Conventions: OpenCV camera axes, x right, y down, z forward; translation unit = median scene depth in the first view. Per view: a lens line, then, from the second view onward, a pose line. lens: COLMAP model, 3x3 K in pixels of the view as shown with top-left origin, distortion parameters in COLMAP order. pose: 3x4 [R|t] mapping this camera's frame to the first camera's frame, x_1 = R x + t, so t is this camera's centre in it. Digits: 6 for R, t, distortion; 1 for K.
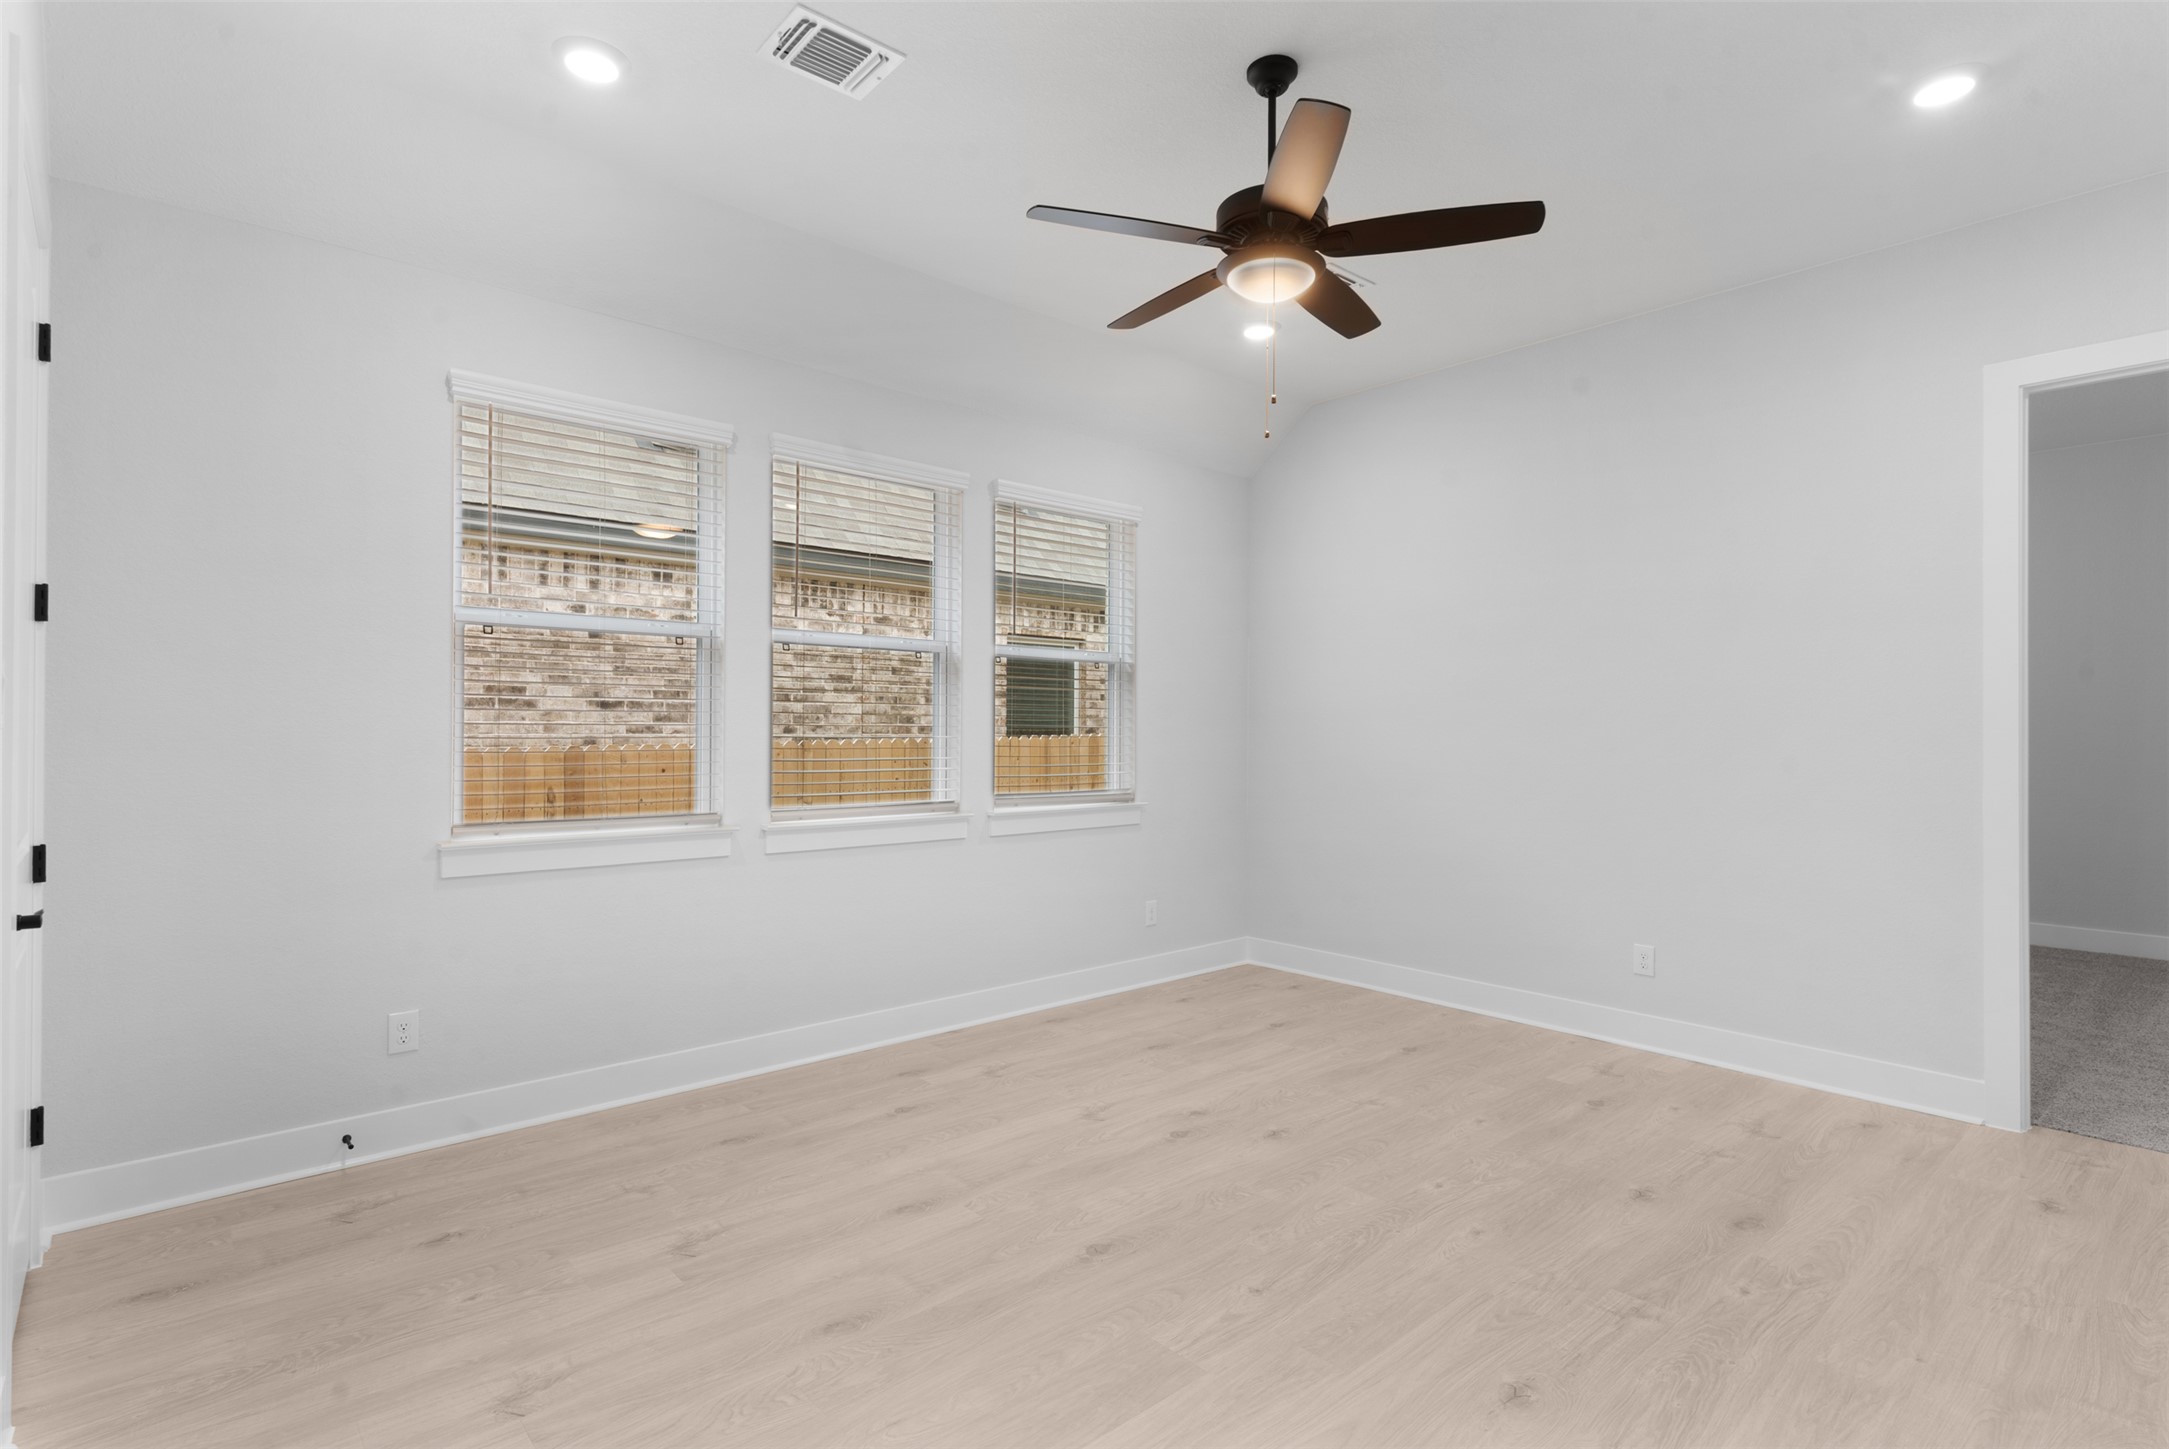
lens RADIAL K [[1014.9, 0, 1079.1], [0, 1014.9, 723.9], [0, 0, 1]] dist [0.002249, 0.000340]
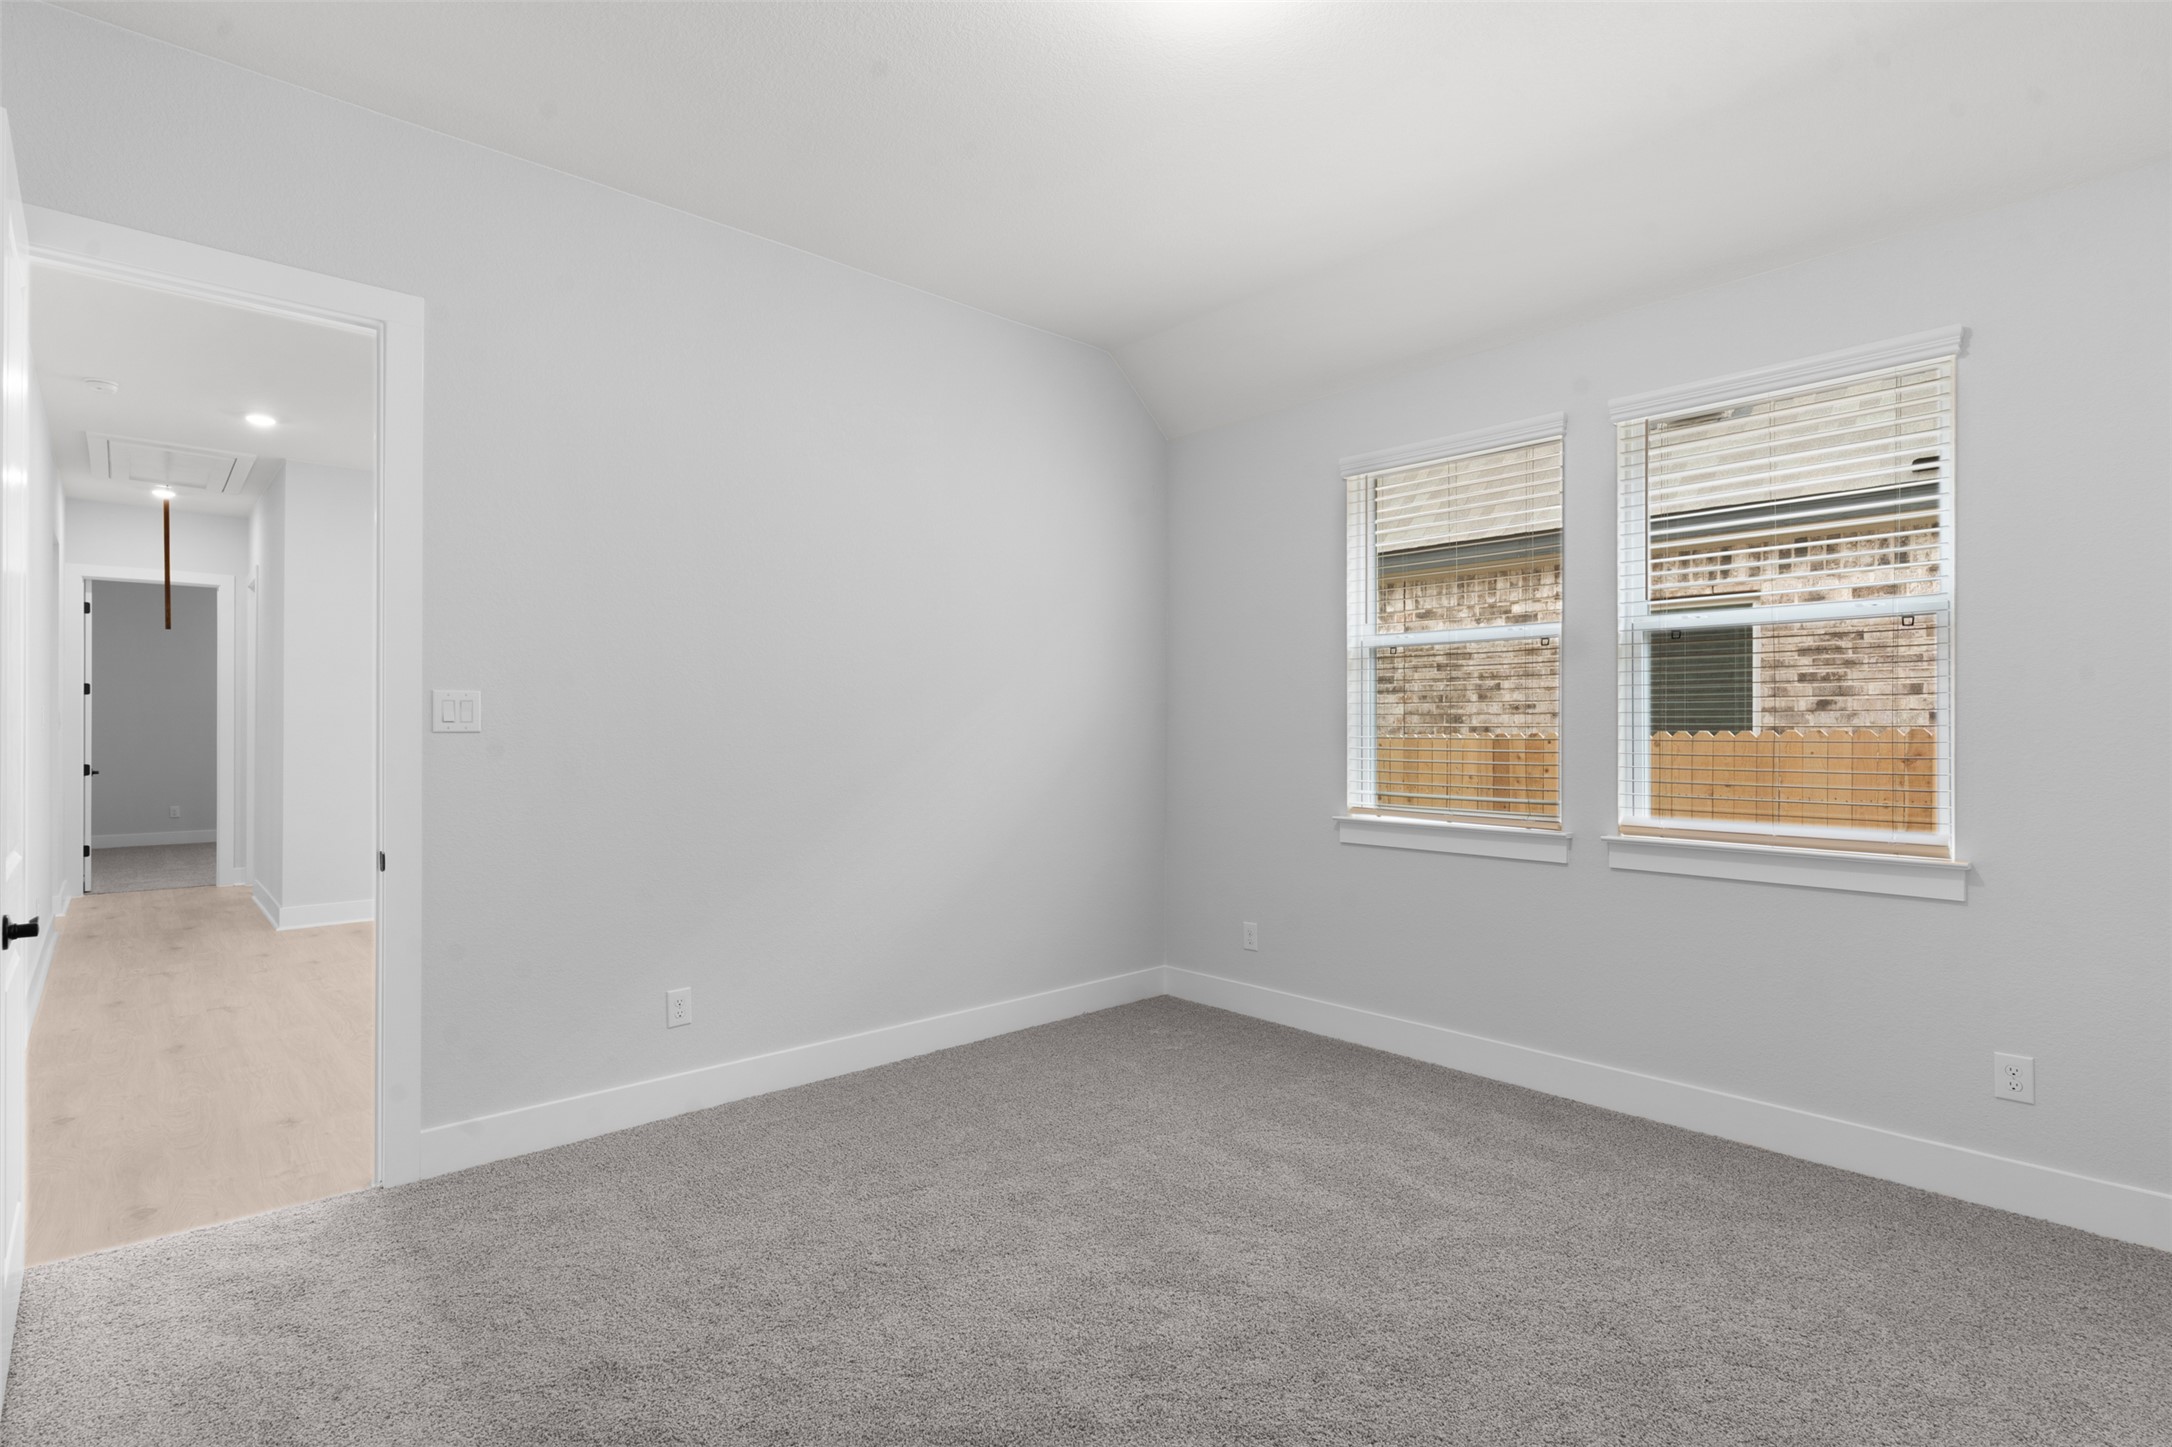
lens RADIAL K [[1016.3, 0, 1080.0], [0, 1016.3, 731.2], [0, 0, 1]] dist [0.002249, 0.000340]
pose [[0.048344, -0.002553, -0.998827, 0.732768], [0.005765, 0.999981, -0.002277, 0.006800], [0.998814, -0.005648, 0.048358, 0.625062]]
